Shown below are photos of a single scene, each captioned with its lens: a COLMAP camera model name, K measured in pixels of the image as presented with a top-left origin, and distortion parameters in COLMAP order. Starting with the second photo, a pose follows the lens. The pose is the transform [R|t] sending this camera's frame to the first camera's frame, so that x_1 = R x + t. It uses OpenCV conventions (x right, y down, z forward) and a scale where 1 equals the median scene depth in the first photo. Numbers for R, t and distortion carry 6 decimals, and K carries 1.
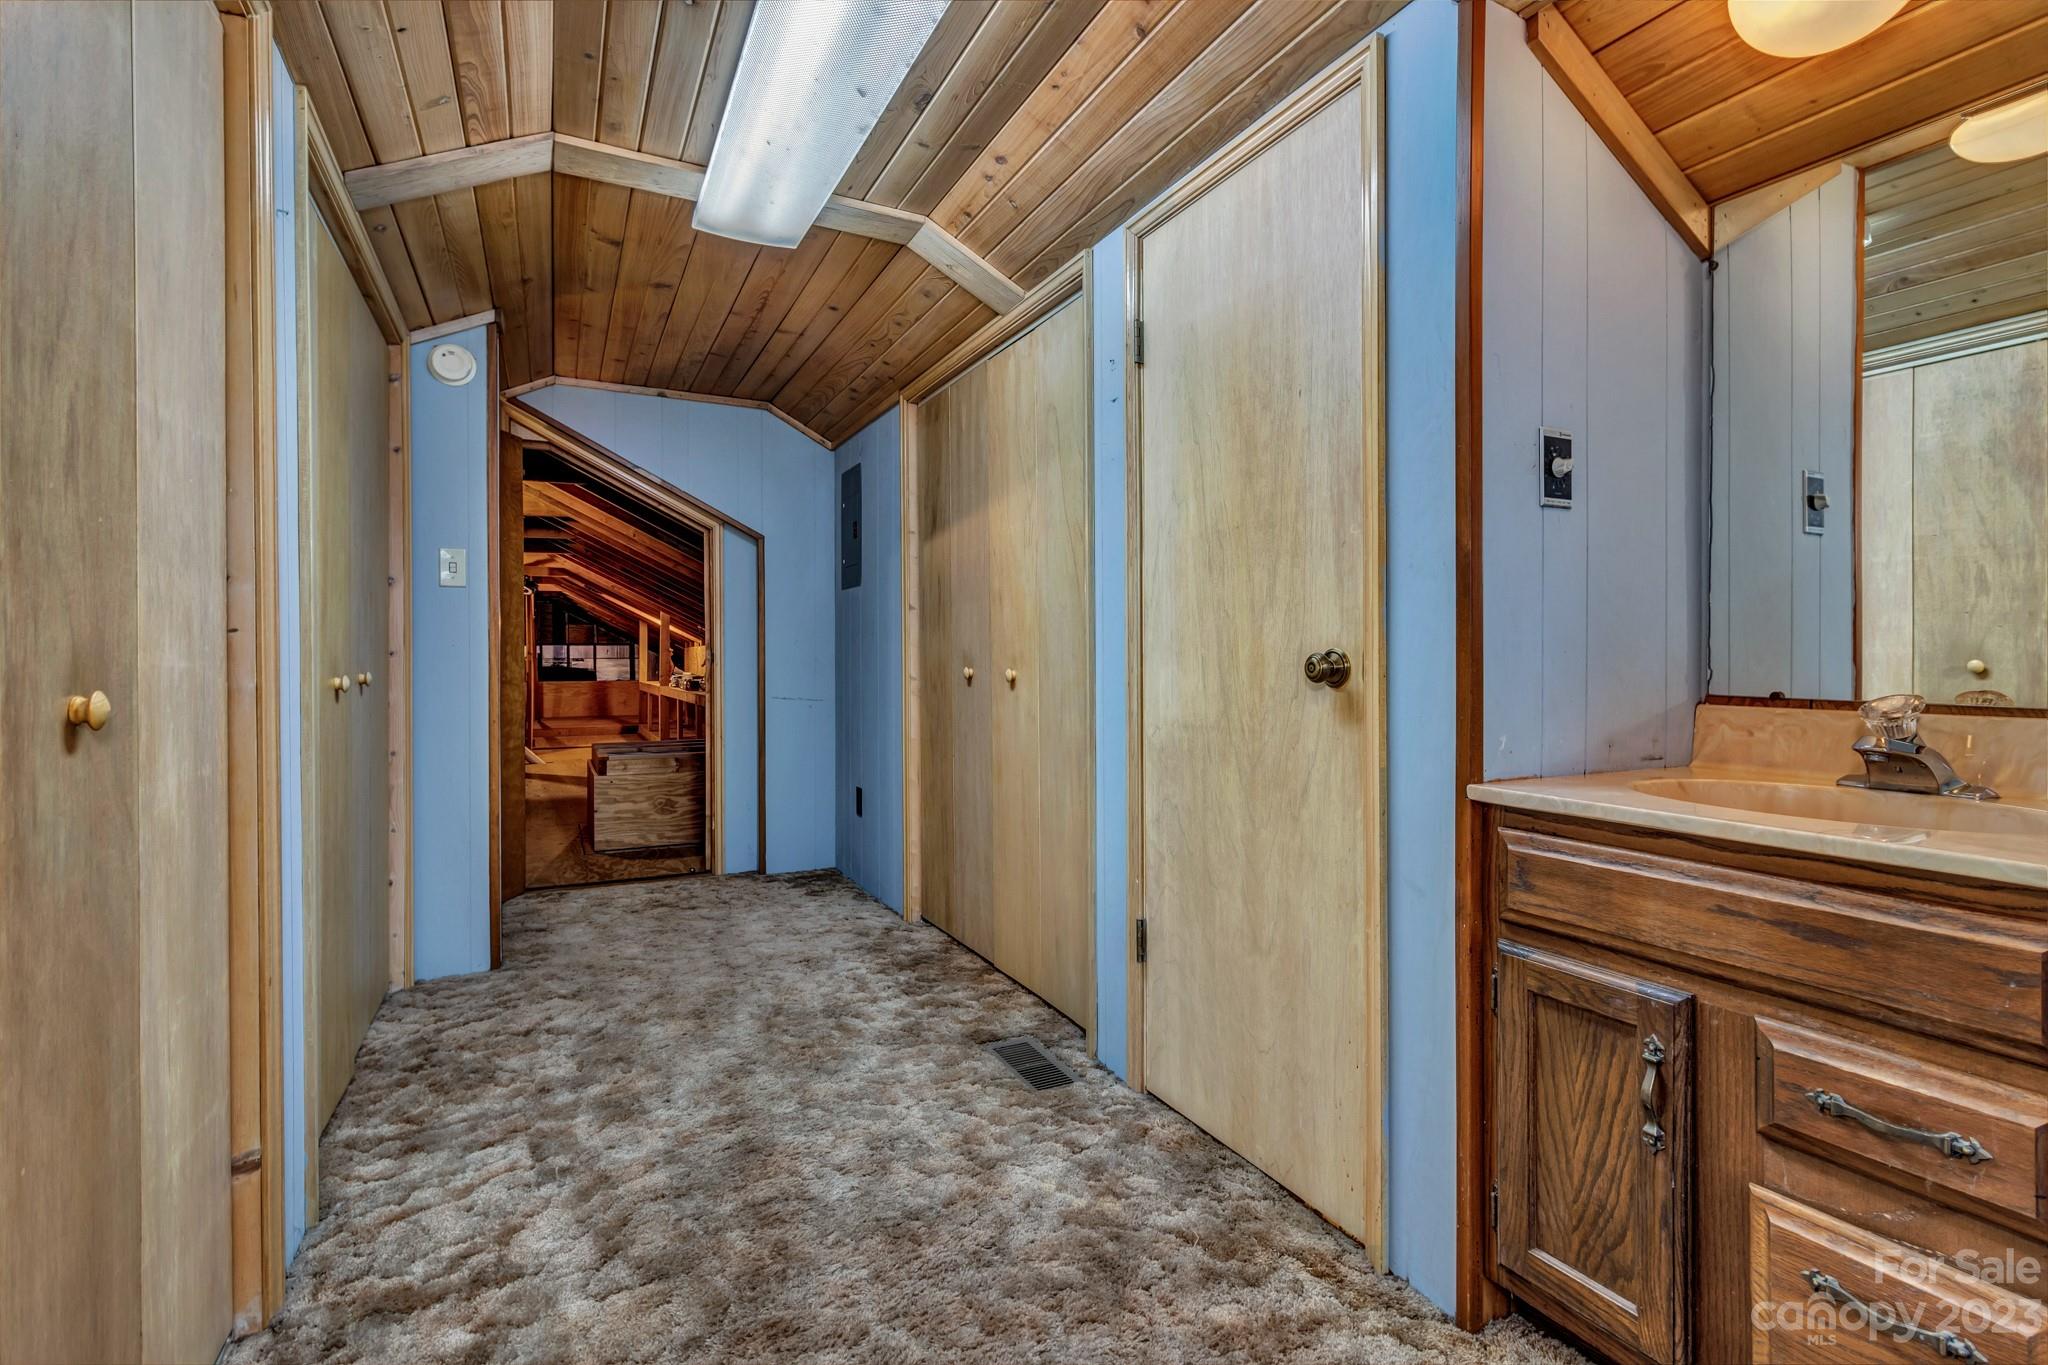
lens RADIAL K [[948.1, 0, 1024.8], [0, 948.1, 664.7], [0, 0, 1]] dist [0.000100, 0.000326]
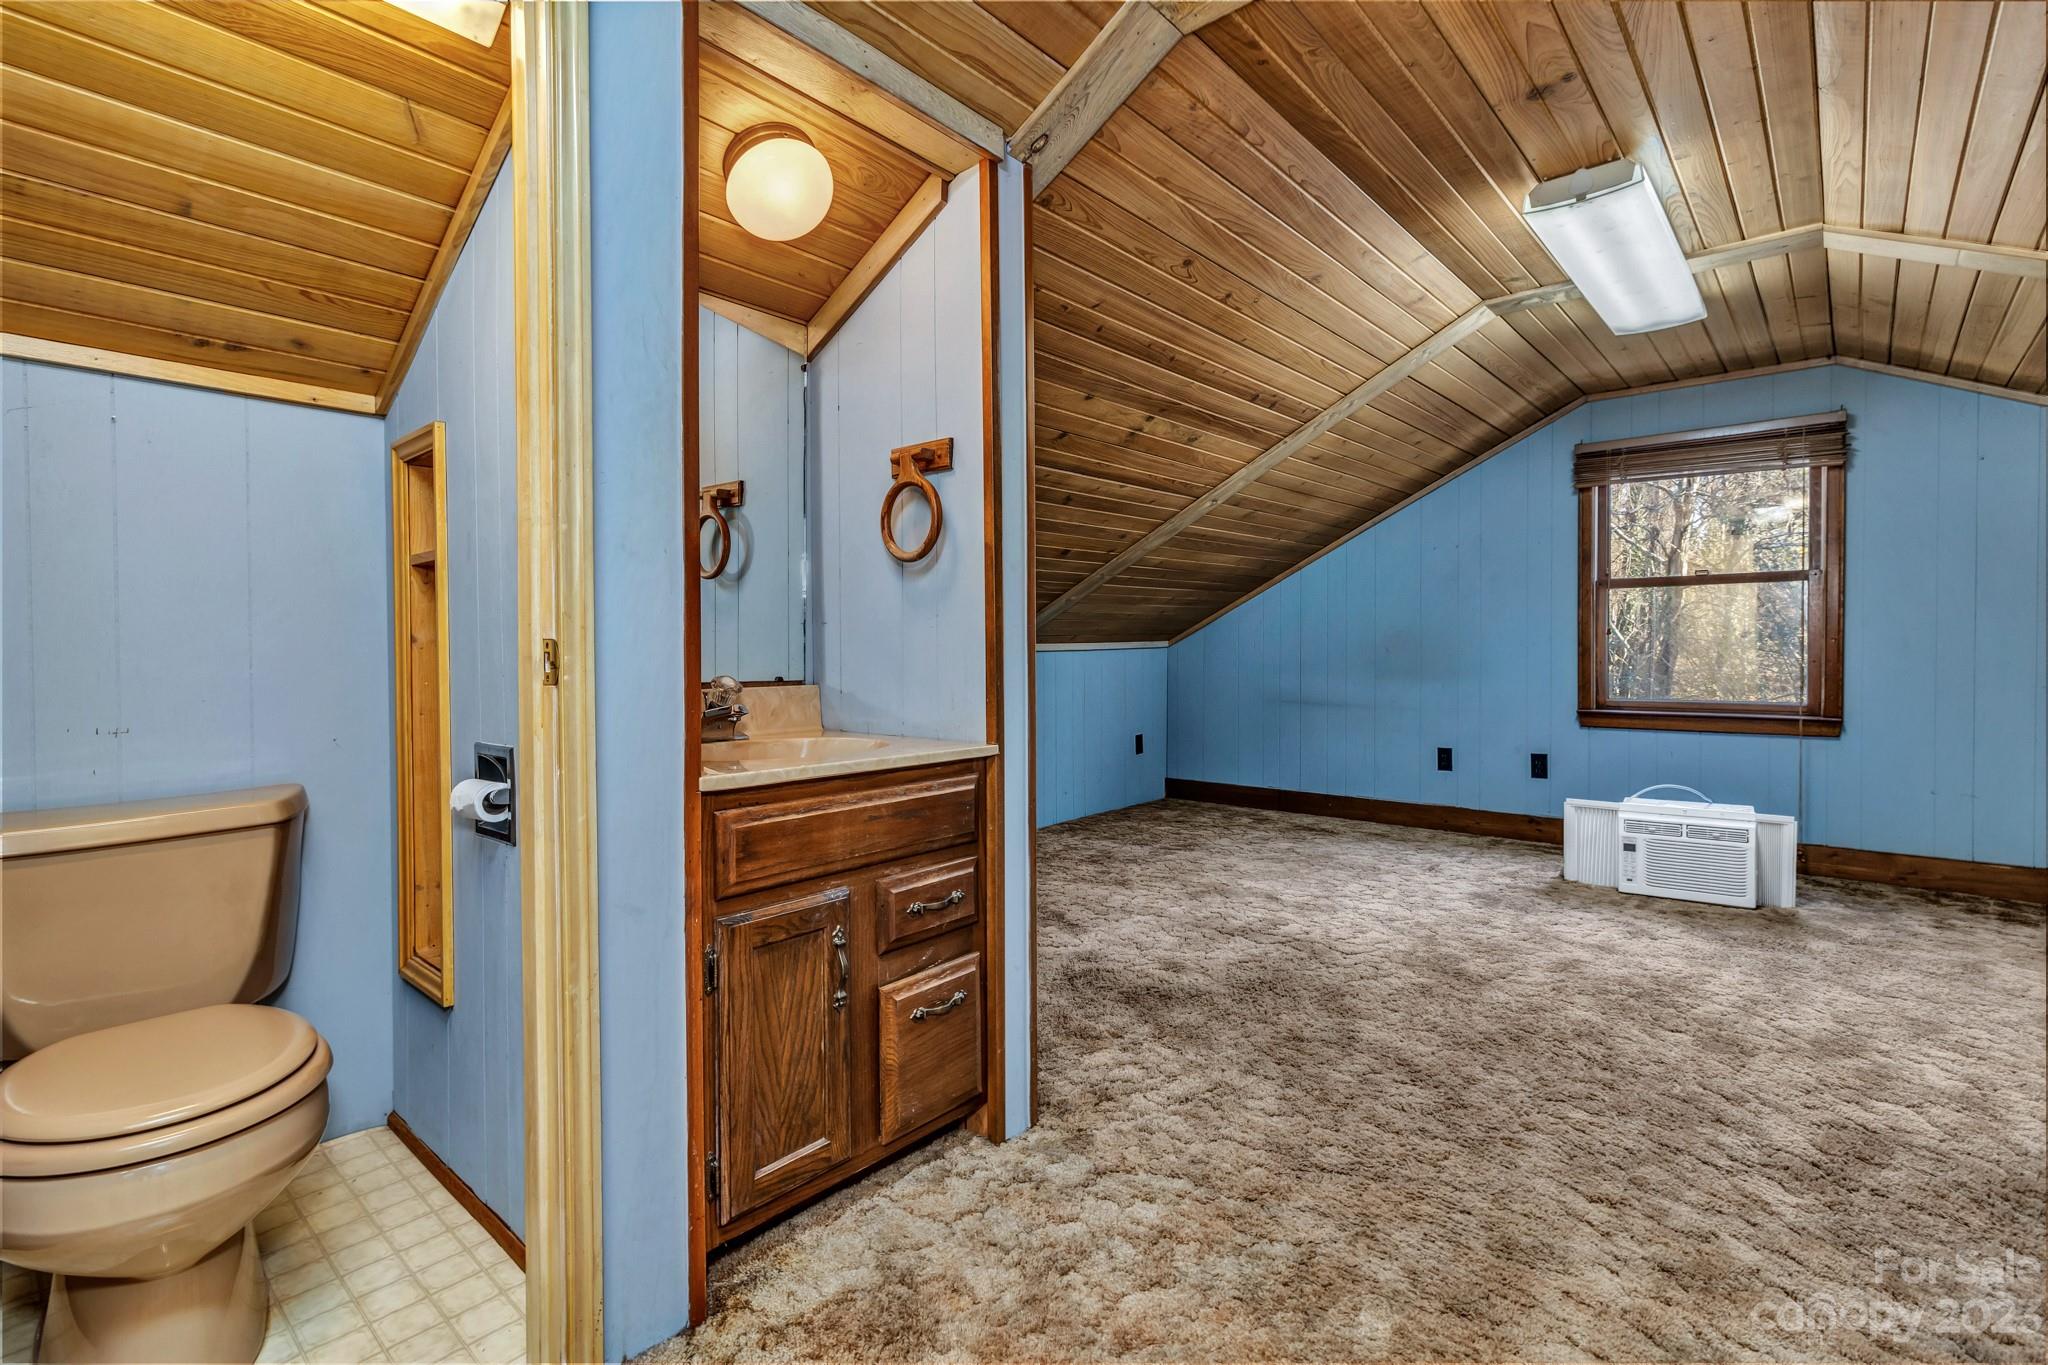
lens RADIAL K [[948.1, 0, 1022.8], [0, 948.1, 676.4], [0, 0, 1]] dist [0.000100, 0.000326]
pose [[-0.384052, -0.012817, 0.923222, -0.743149], [0.016907, 0.999638, 0.020911, 0.005848], [-0.923157, 0.023640, -0.383697, 1.344592]]
